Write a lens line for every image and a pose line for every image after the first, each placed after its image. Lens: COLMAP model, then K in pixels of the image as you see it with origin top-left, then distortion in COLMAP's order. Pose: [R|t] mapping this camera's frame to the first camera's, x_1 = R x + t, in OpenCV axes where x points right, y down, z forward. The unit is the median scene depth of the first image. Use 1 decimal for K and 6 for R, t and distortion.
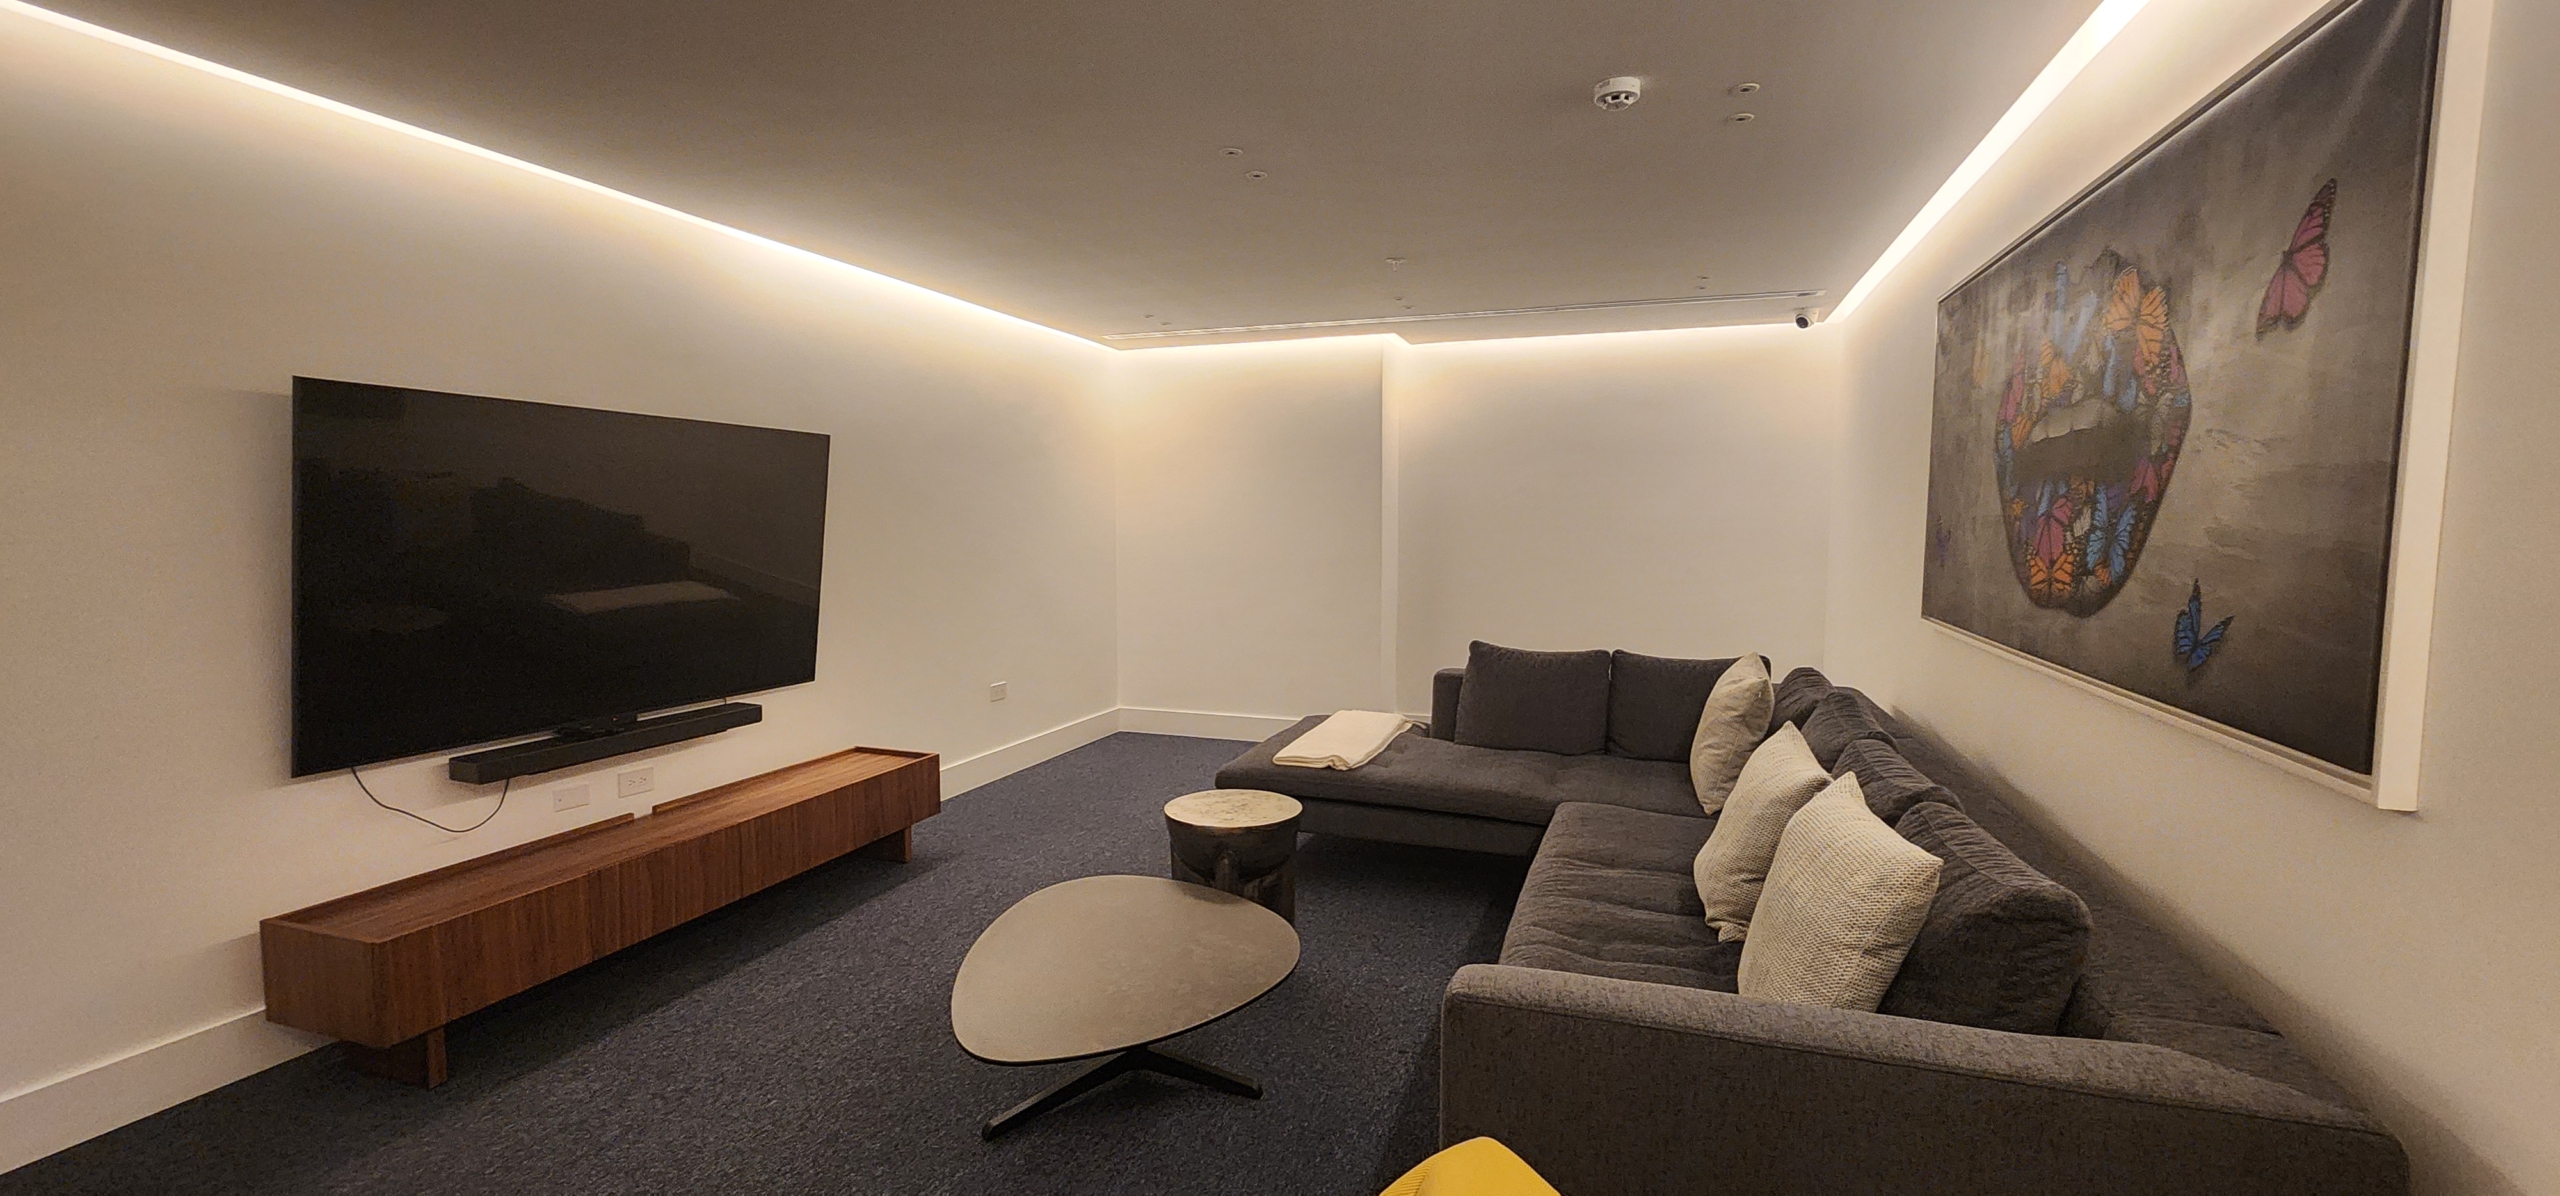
lens RADIAL K [[1056.5, 0, 1280.9], [0, 1056.5, 607.7], [0, 0, 1]] dist [-0.000521, 0.000559]
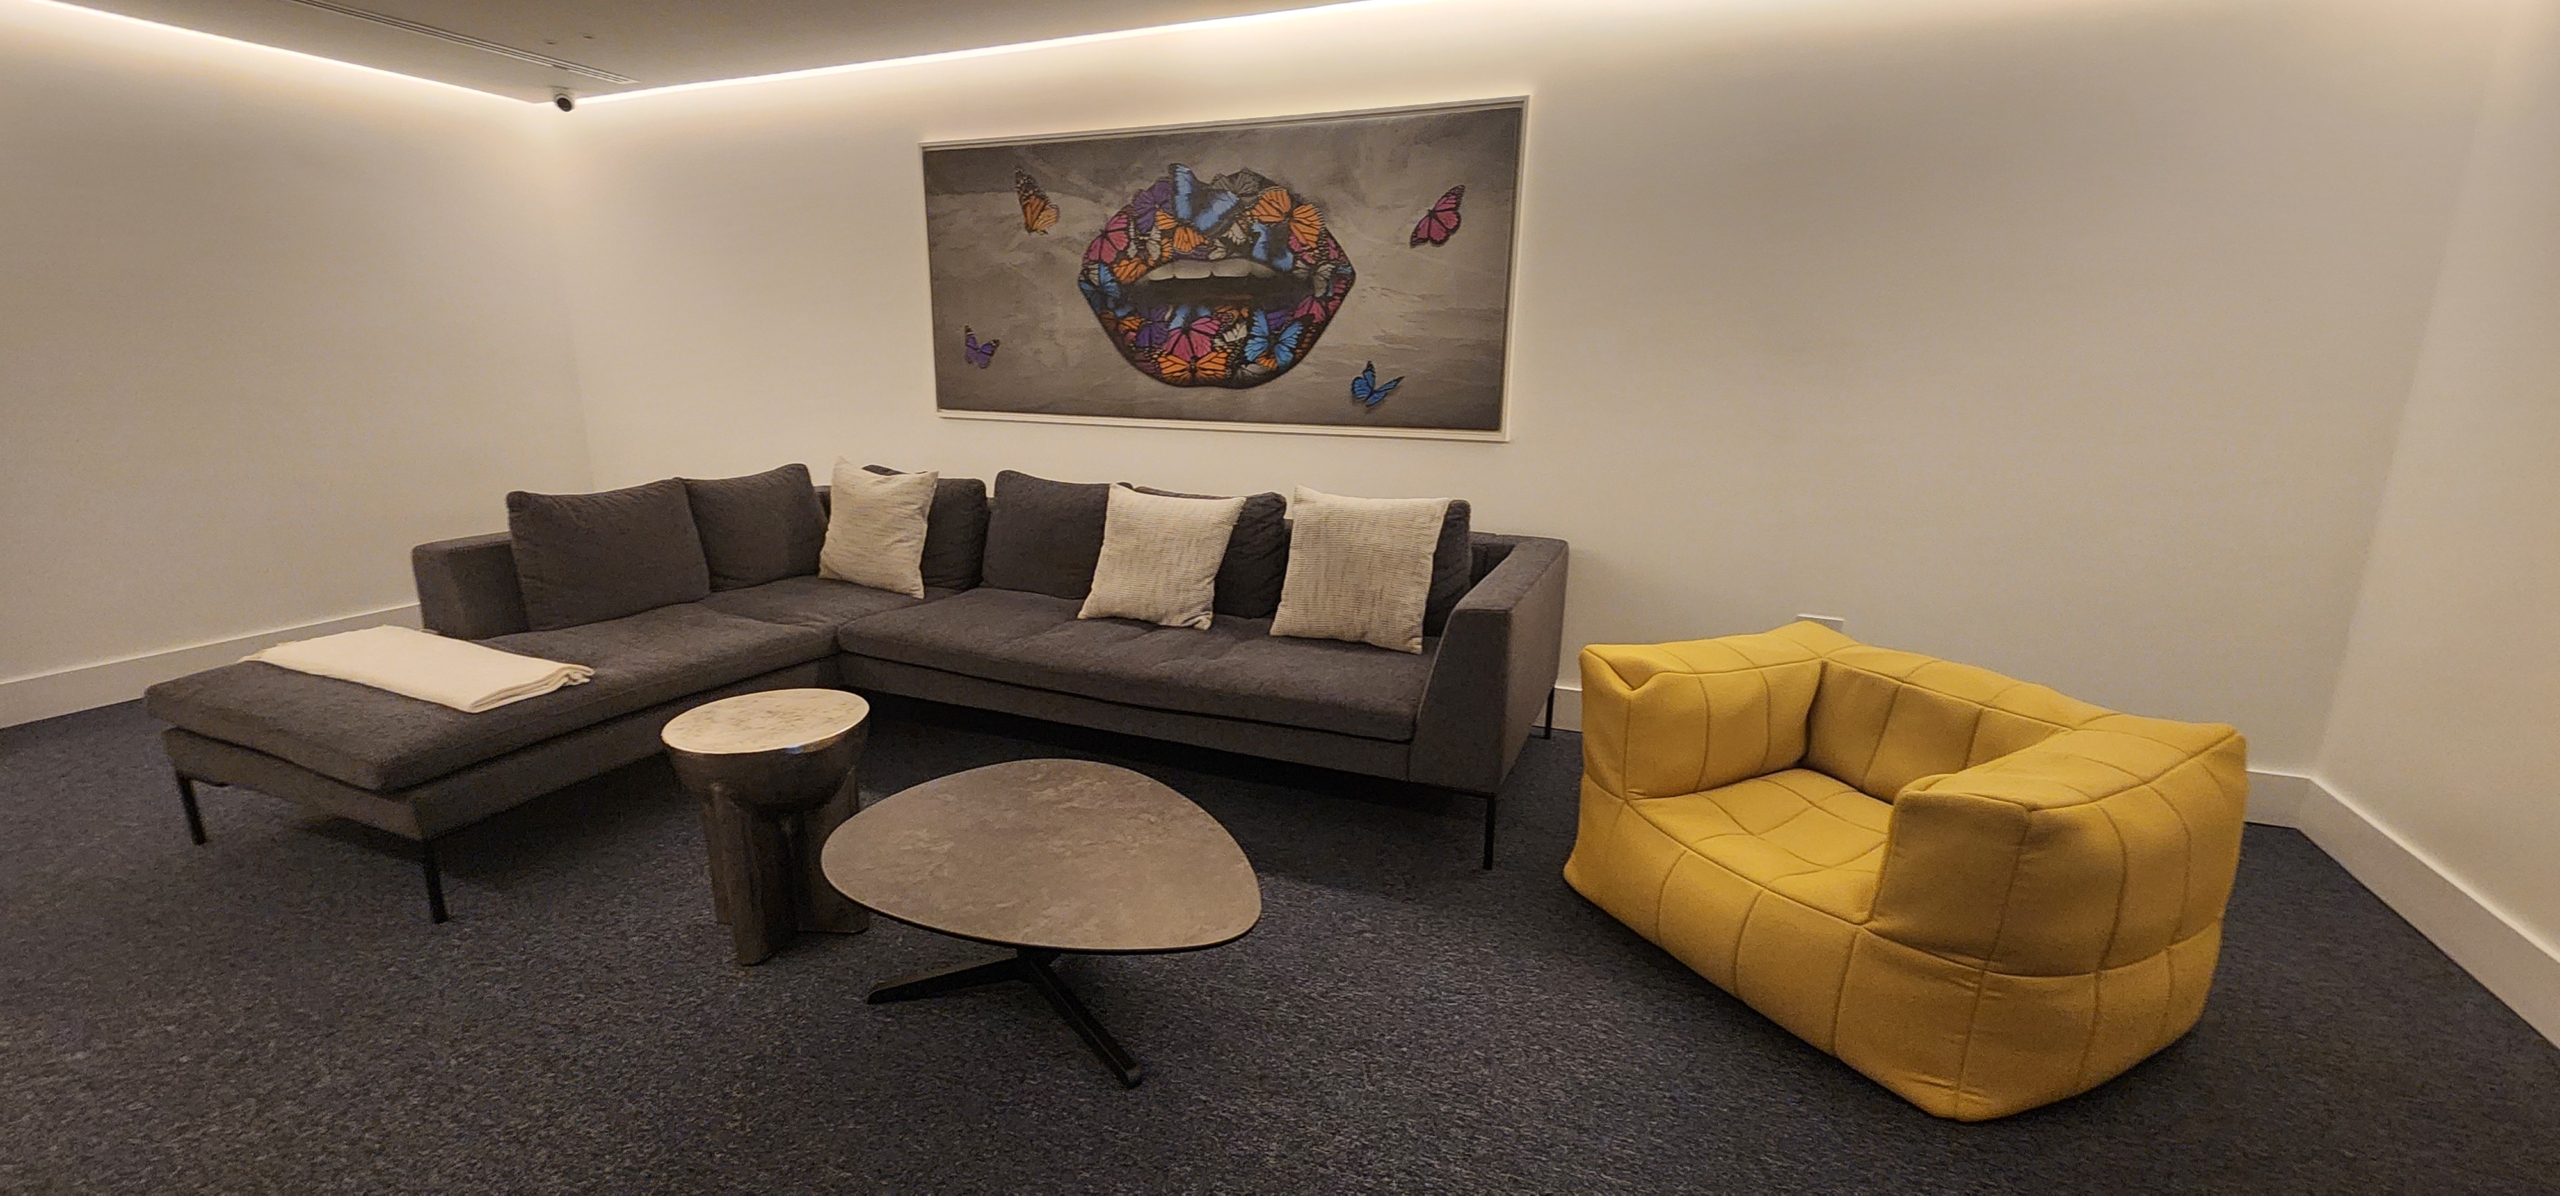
lens RADIAL K [[1056.5, 0, 1280.9], [0, 1056.5, 607.7], [0, 0, 1]] dist [-0.000521, 0.000559]
pose [[0.073716, -0.241526, 0.967590, -1.129330], [0.079455, 0.968568, 0.235717, -0.053121], [-0.994109, 0.059504, 0.090589, 0.892623]]
